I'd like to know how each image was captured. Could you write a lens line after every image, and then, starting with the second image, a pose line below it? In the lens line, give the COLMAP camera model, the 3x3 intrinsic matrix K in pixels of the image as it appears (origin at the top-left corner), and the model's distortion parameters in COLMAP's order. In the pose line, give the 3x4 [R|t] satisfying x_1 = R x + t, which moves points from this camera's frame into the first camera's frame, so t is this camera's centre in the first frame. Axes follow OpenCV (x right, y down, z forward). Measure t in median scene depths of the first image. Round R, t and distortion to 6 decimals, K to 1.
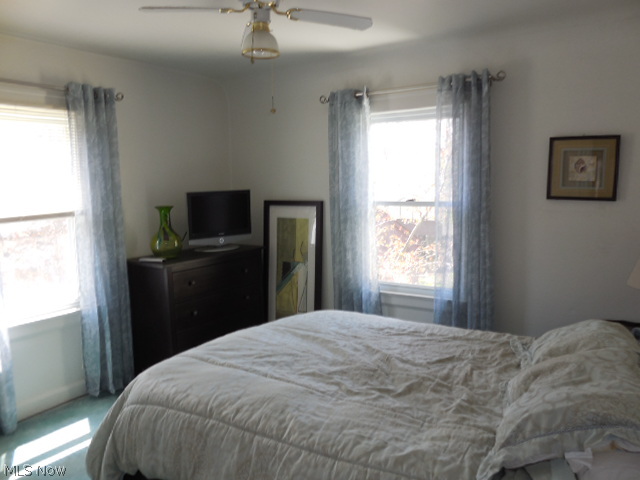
lens RADIAL K [[492.4, 0, 323.4], [0, 492.4, 240.7], [0, 0, 1]] dist [-0.059651, 0.037033]
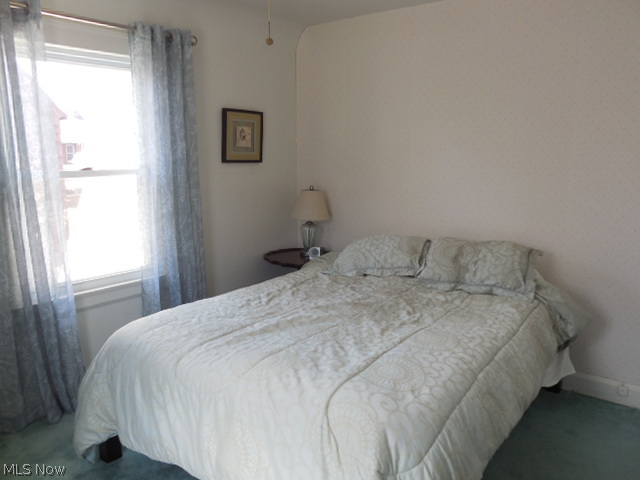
lens RADIAL K [[492.4, 0, 322.8], [0, 492.4, 241.3], [0, 0, 1]] dist [-0.059651, 0.037033]
pose [[0.081758, -0.162270, 0.983354, -0.708439], [0.116057, 0.981494, 0.152314, -0.055307], [-0.989872, 0.101673, 0.099078, 0.708077]]
